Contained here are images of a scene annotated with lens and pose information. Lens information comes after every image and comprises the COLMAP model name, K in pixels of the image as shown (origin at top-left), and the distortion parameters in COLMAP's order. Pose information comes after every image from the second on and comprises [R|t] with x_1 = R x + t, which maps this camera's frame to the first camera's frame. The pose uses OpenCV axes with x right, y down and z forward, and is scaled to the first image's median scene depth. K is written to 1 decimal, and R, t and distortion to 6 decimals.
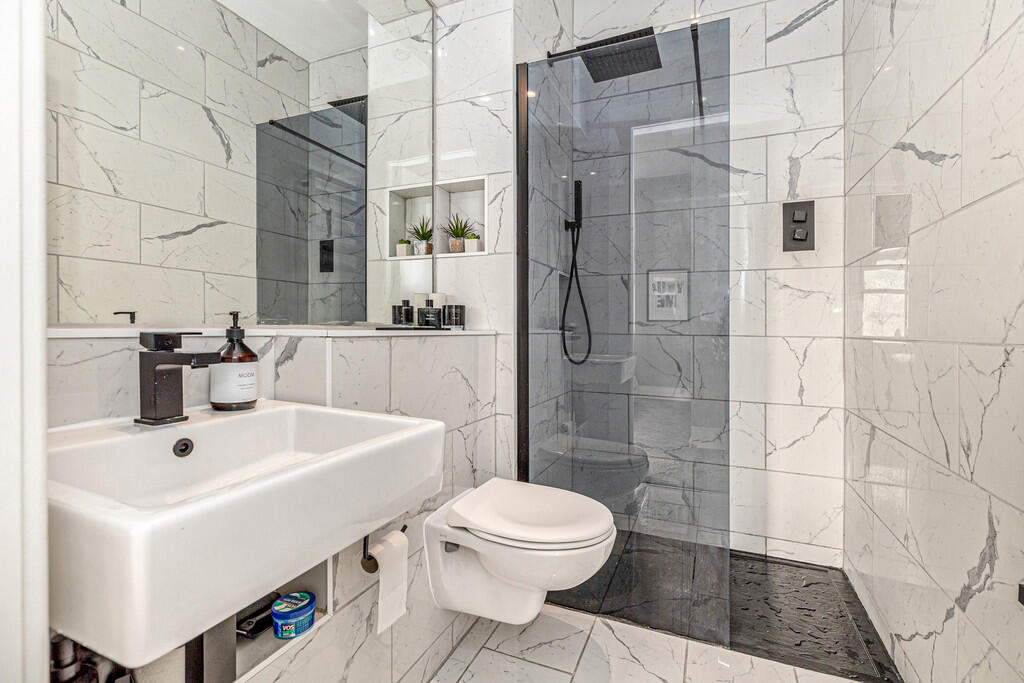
lens RADIAL K [[472.3, 0, 526.8], [0, 472.3, 327.4], [0, 0, 1]] dist [-0.000216, 0.000256]
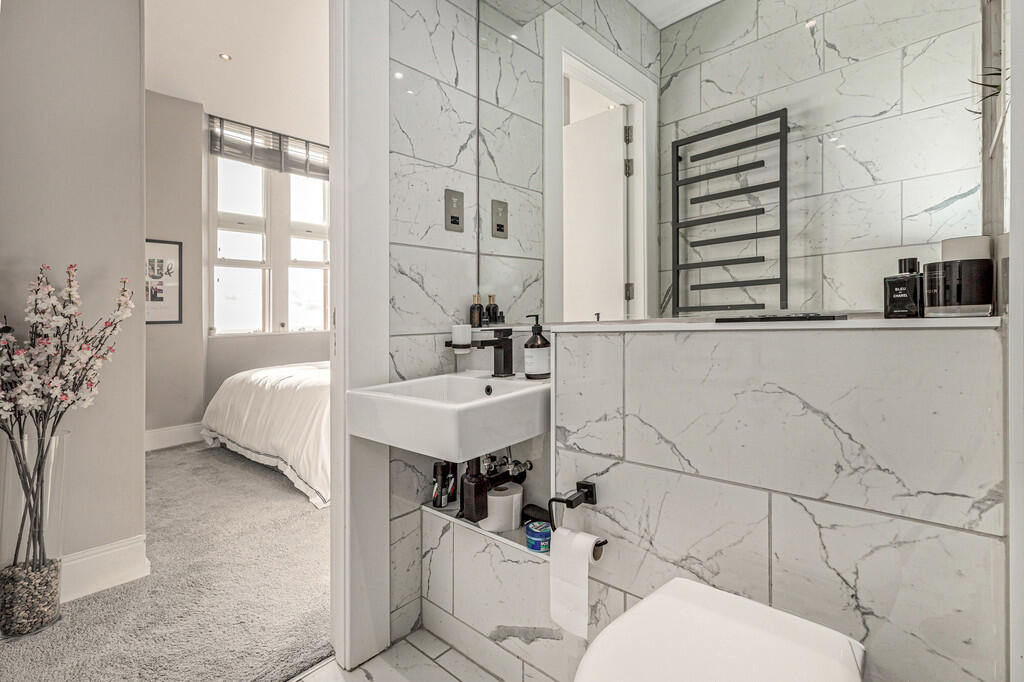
lens RADIAL K [[472.3, 0, 526.8], [0, 472.3, 326.9], [0, 0, 1]] dist [-0.000216, 0.000256]
pose [[-0.353658, 0.013173, -0.935282, 0.610701], [0.033701, 0.999431, 0.001333, 0.002380], [0.934767, -0.031048, -0.353901, 1.144471]]
